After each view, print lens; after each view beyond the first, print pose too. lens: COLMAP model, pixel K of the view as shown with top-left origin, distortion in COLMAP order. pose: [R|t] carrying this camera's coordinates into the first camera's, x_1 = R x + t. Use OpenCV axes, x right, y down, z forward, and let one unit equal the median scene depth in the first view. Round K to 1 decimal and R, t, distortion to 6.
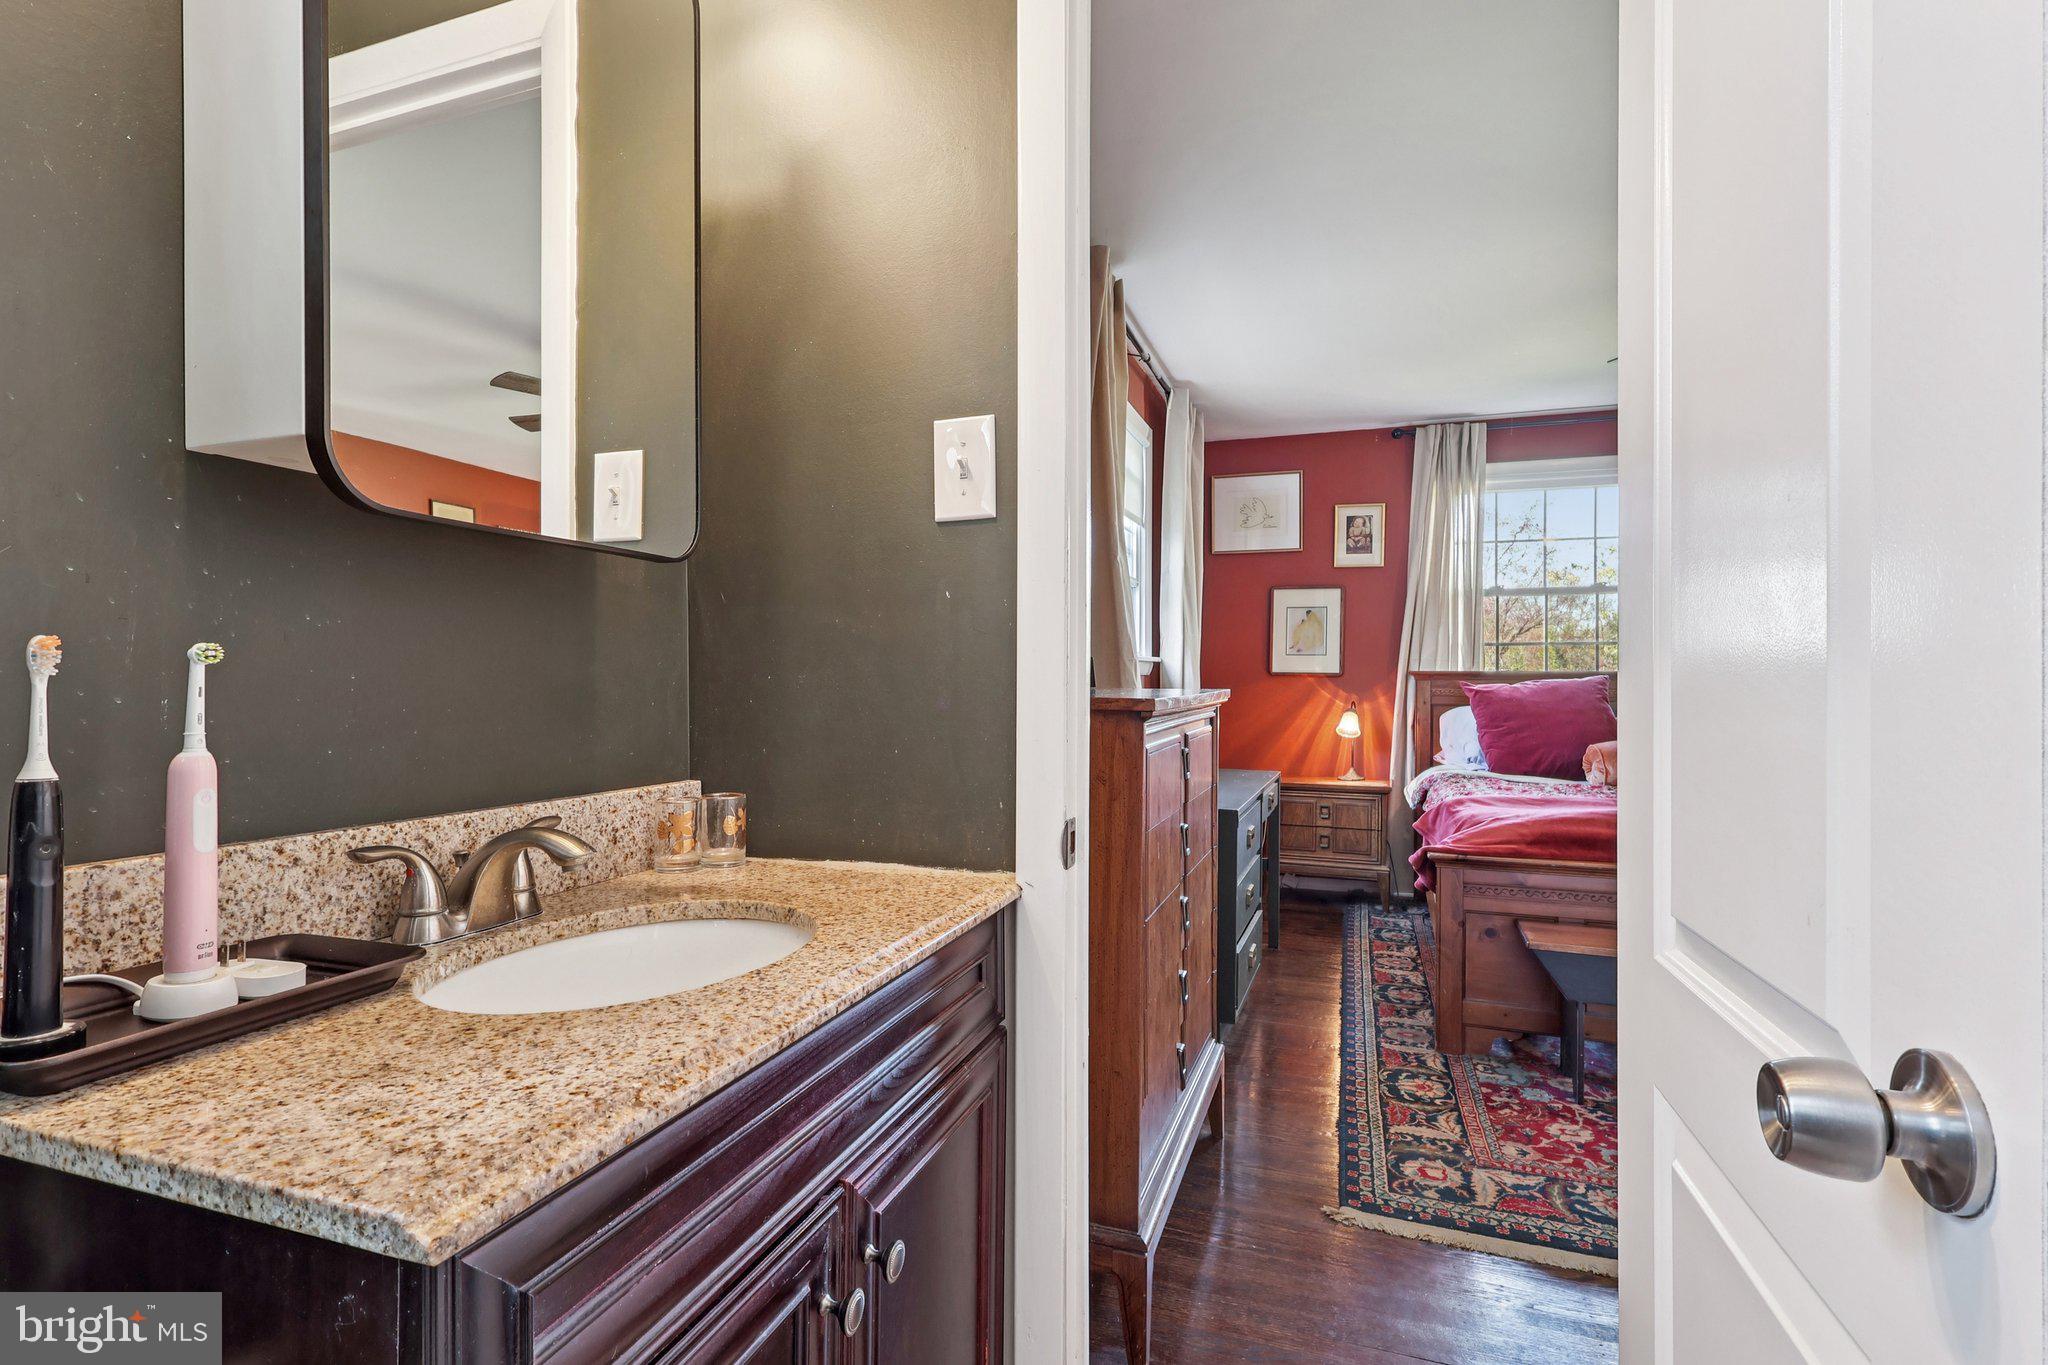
lens RADIAL K [[964.0, 0, 1024.7], [0, 964.0, 688.6], [0, 0, 1]] dist [-0.011111, 0.003800]
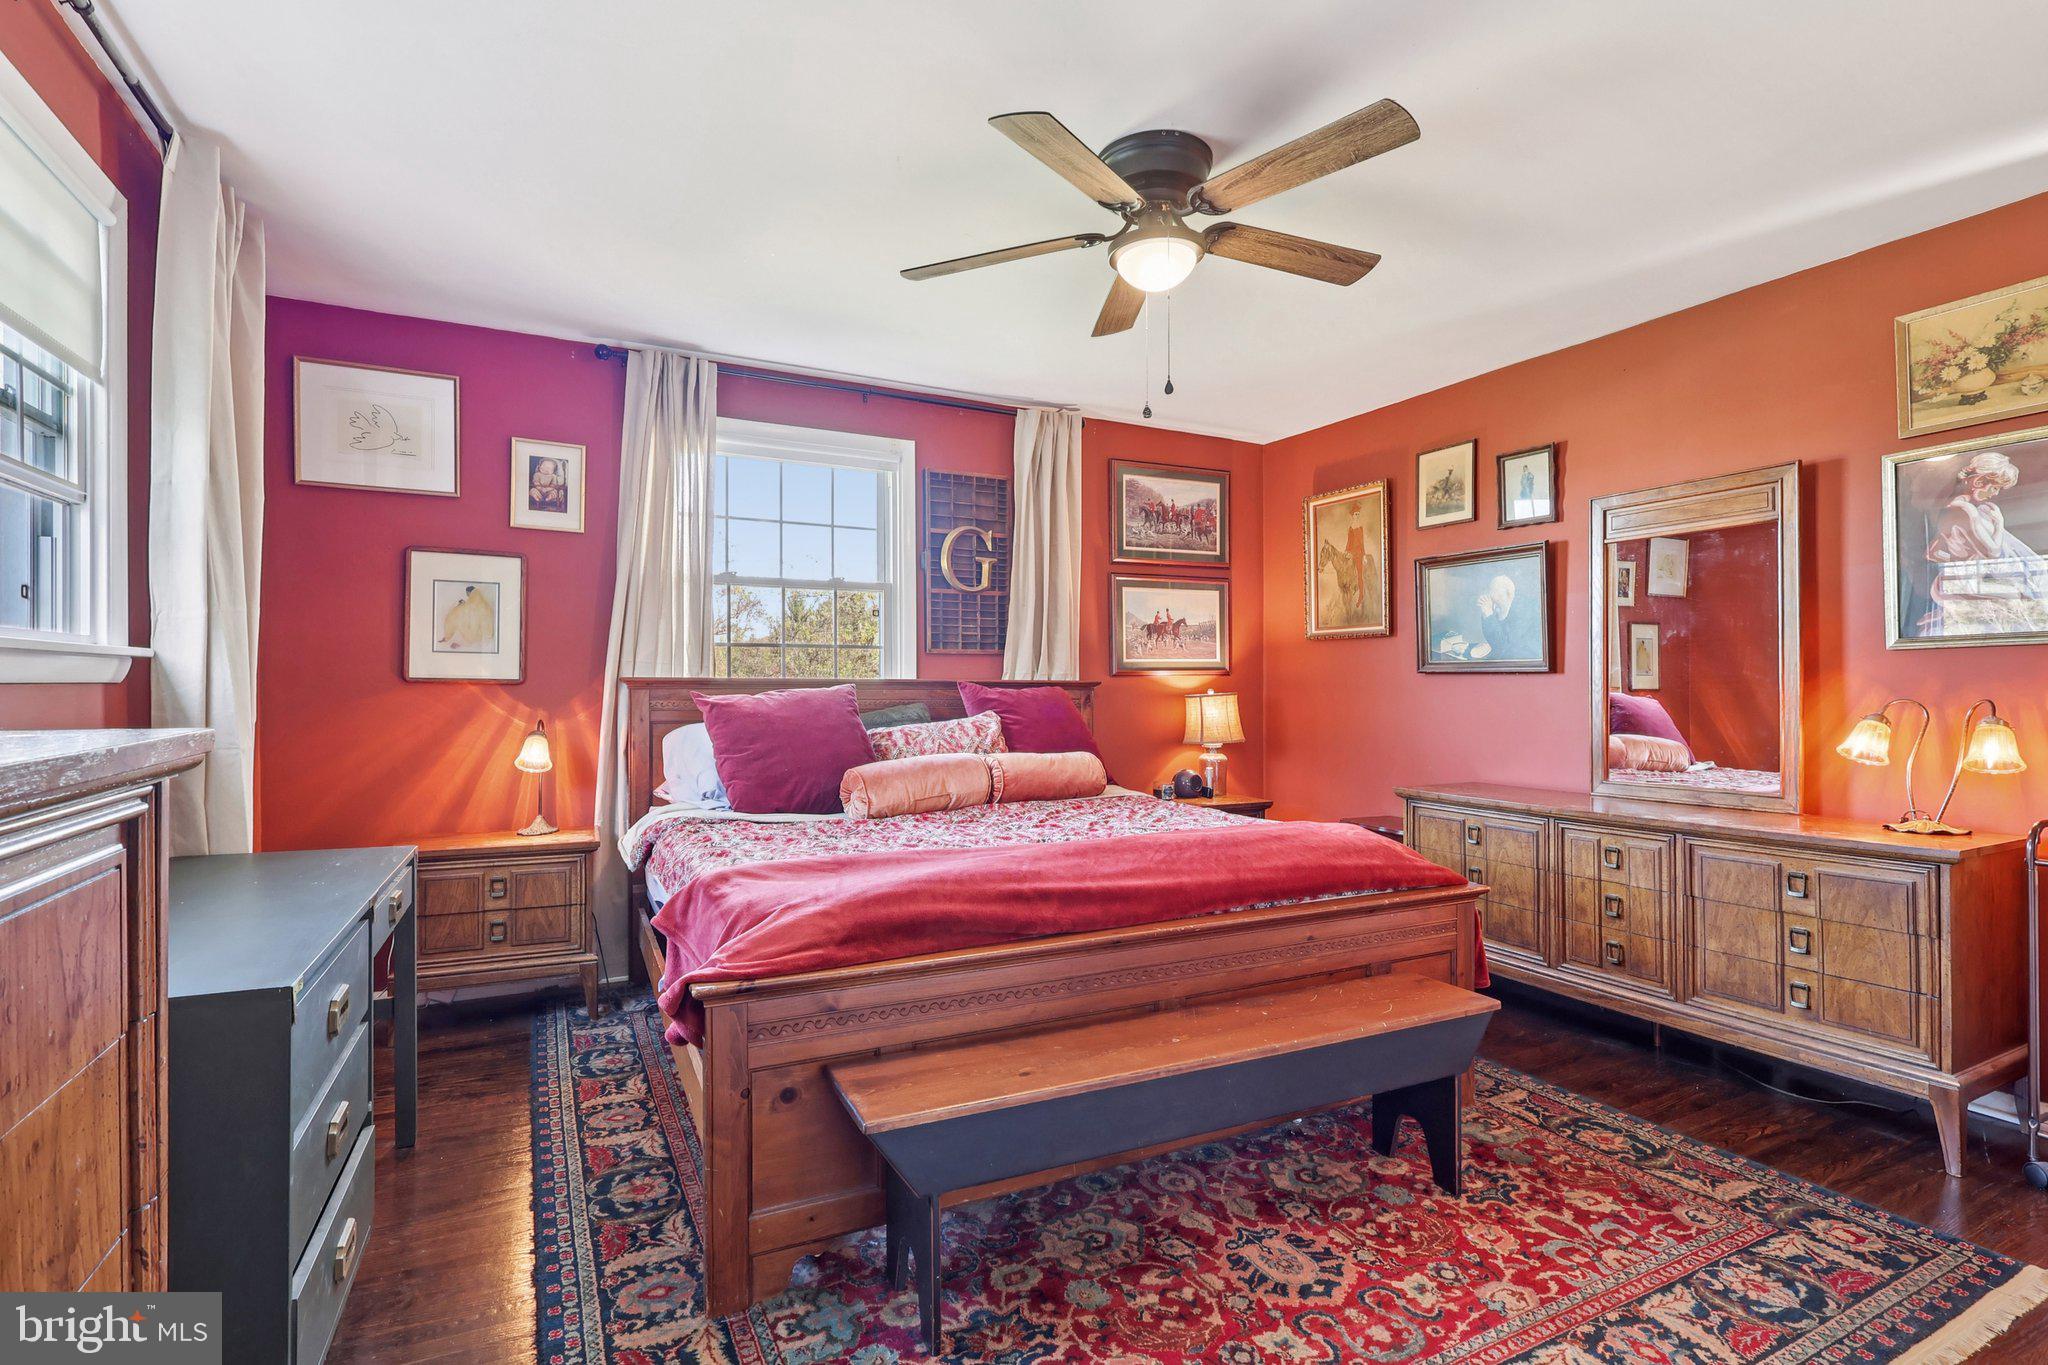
lens RADIAL K [[964.0, 0, 1026.3], [0, 964.0, 691.5], [0, 0, 1]] dist [-0.011111, 0.003800]
pose [[0.690750, -0.003490, 0.723085, 0.088203], [0.005187, 0.999987, -0.000129, -0.006130], [-0.723075, 0.003840, 0.690759, 0.289261]]
